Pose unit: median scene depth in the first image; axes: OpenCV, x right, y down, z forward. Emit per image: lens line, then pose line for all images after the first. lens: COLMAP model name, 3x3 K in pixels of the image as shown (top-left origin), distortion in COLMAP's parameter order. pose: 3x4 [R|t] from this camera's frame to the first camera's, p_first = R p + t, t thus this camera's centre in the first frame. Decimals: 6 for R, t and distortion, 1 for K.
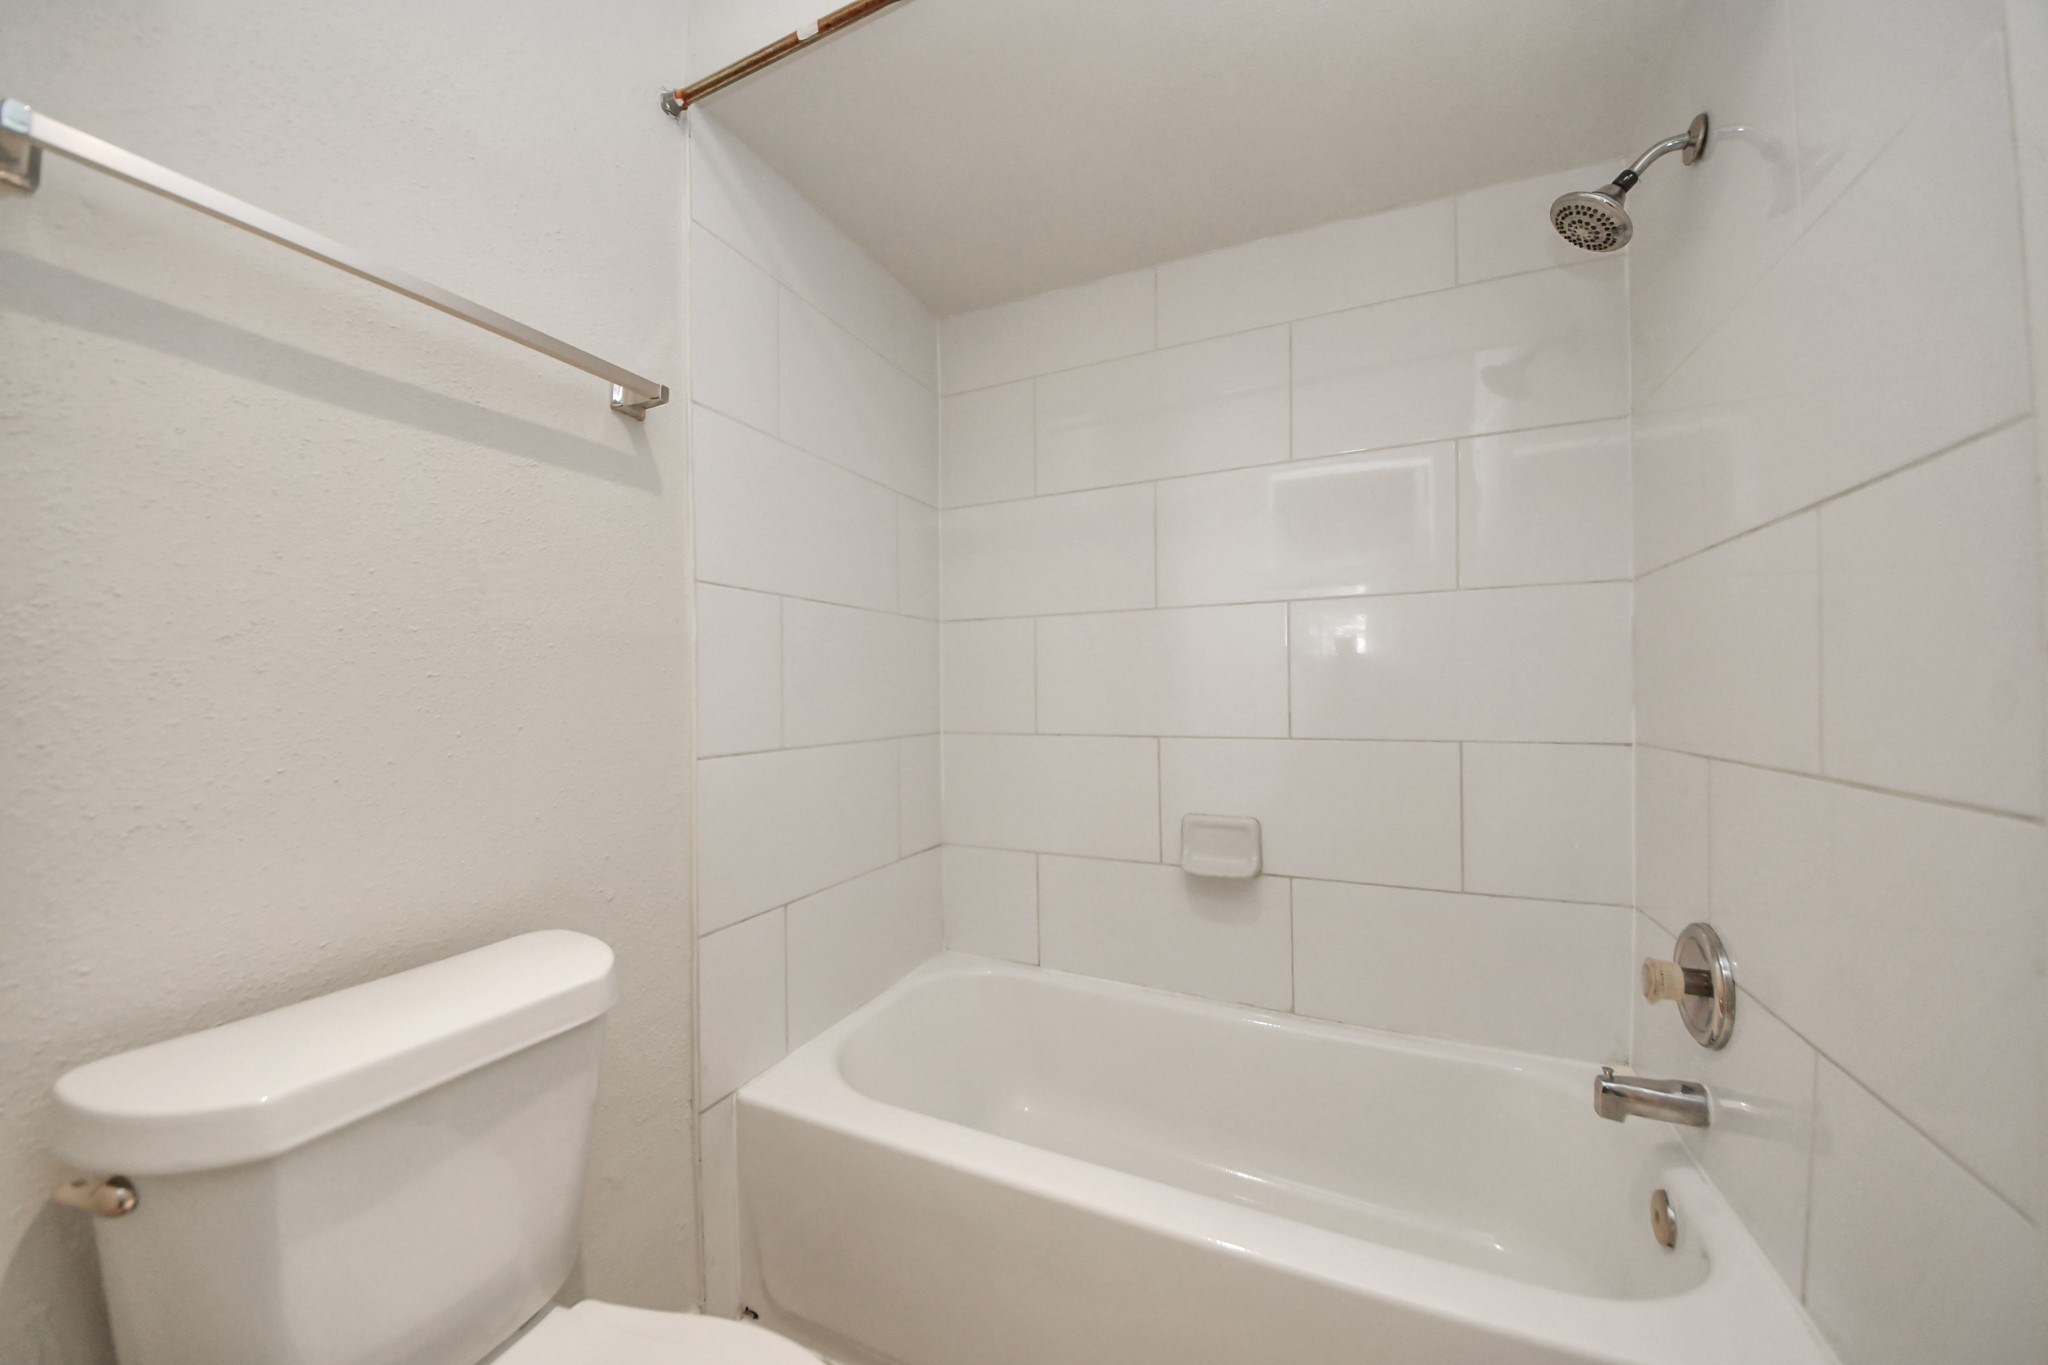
lens RADIAL K [[734.9, 0, 1024.0], [0, 734.9, 682.5], [0, 0, 1]] dist [0.001674, -0.006733]
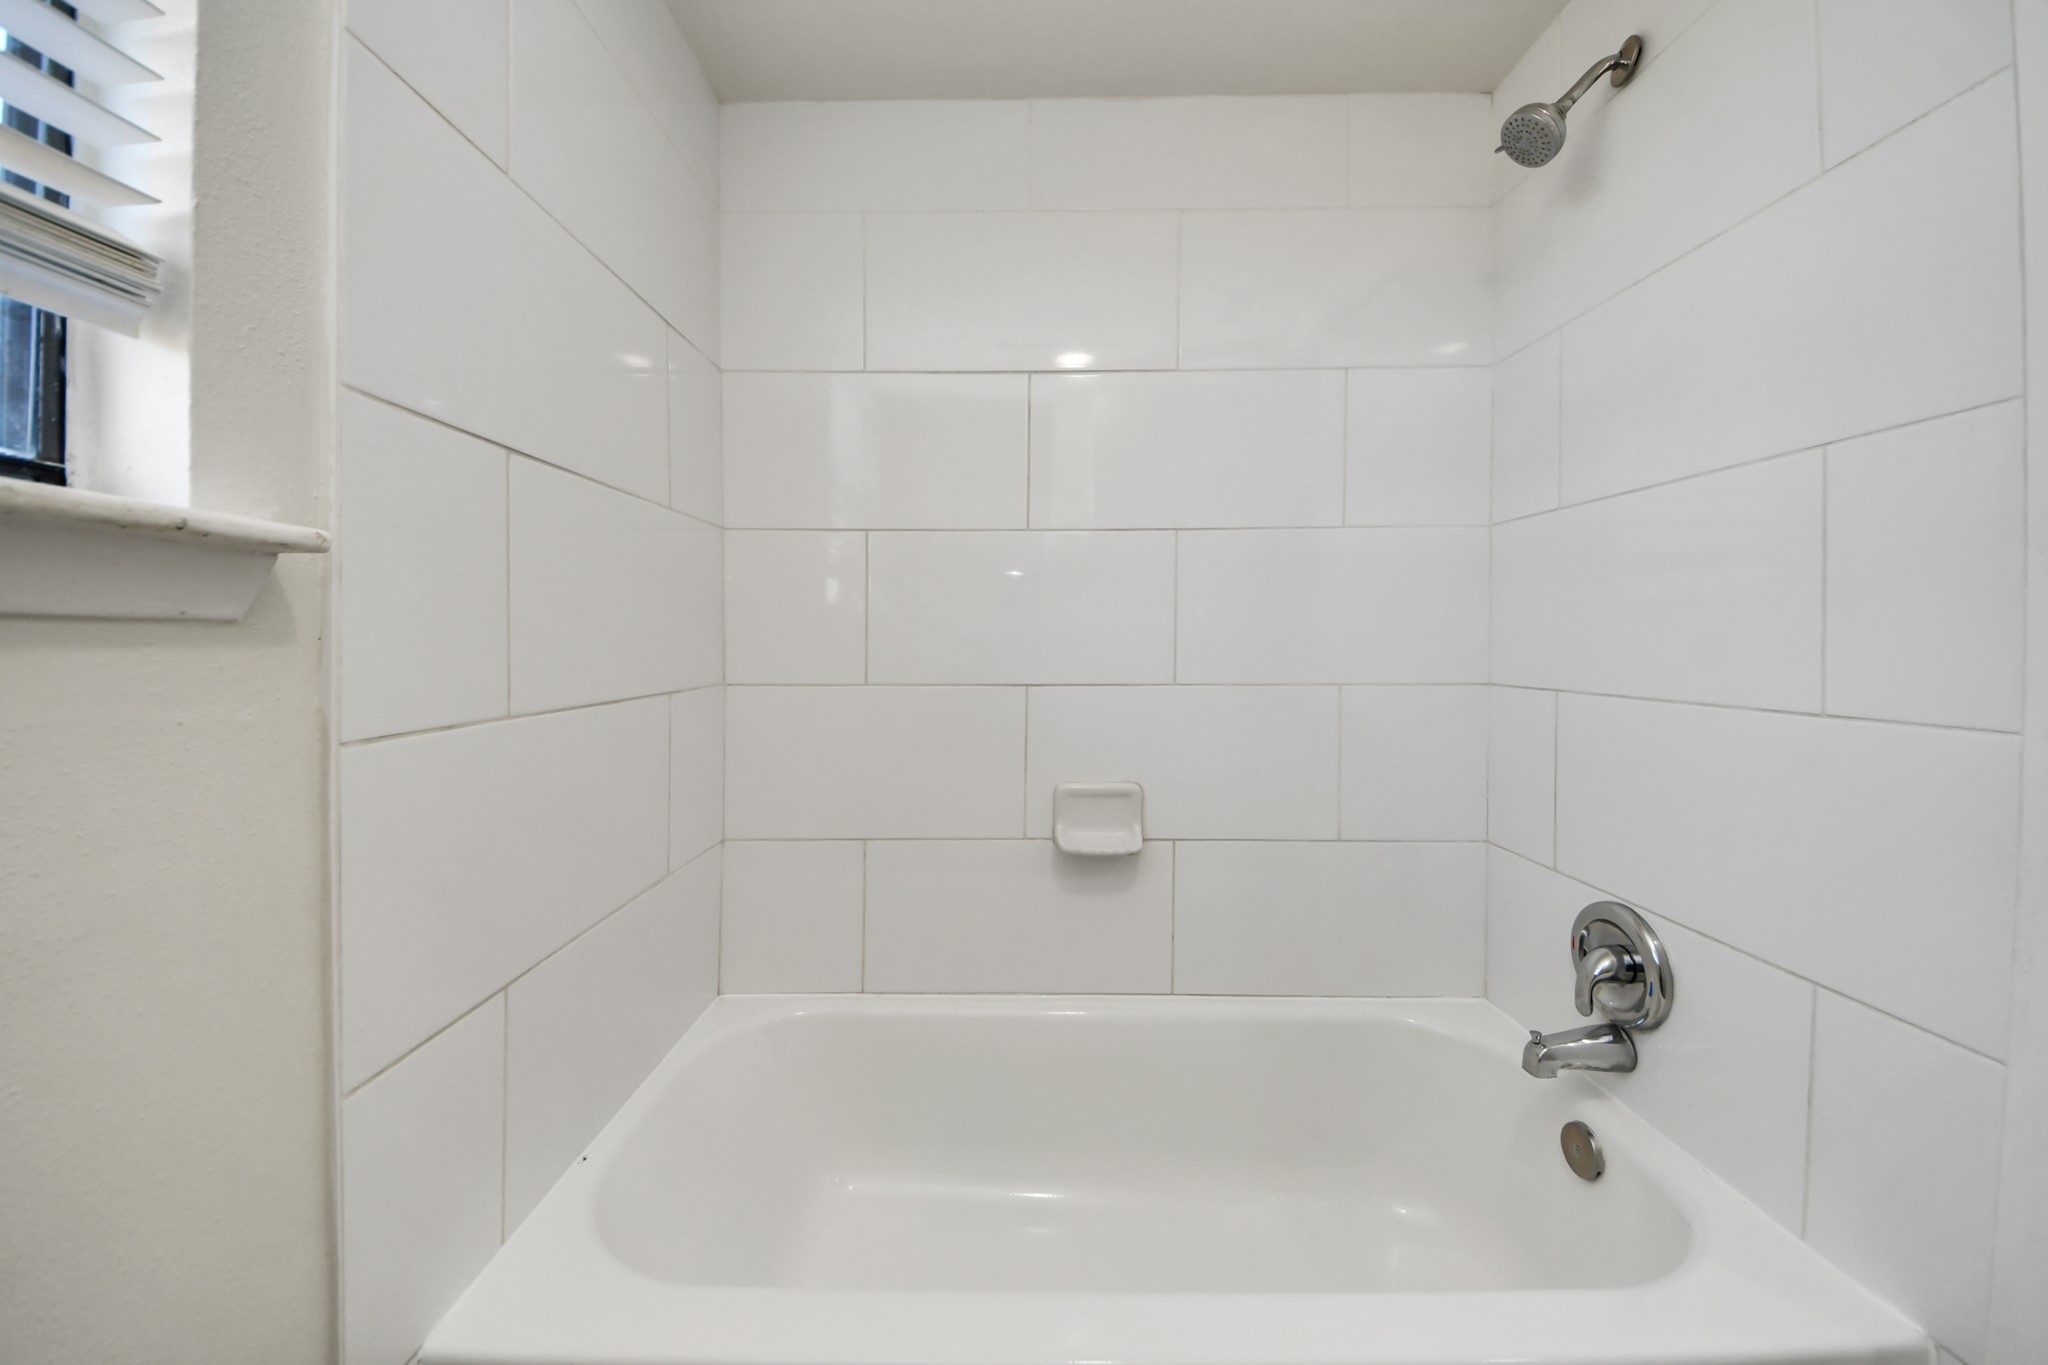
lens RADIAL K [[734.9, 0, 1024.0], [0, 734.9, 682.5], [0, 0, 1]] dist [0.001674, -0.006733]
pose [[0.920377, -0.015078, 0.390740, -0.146584], [-0.003735, 0.998872, 0.047343, 0.027958], [-0.391013, -0.045033, 0.919283, 0.269379]]
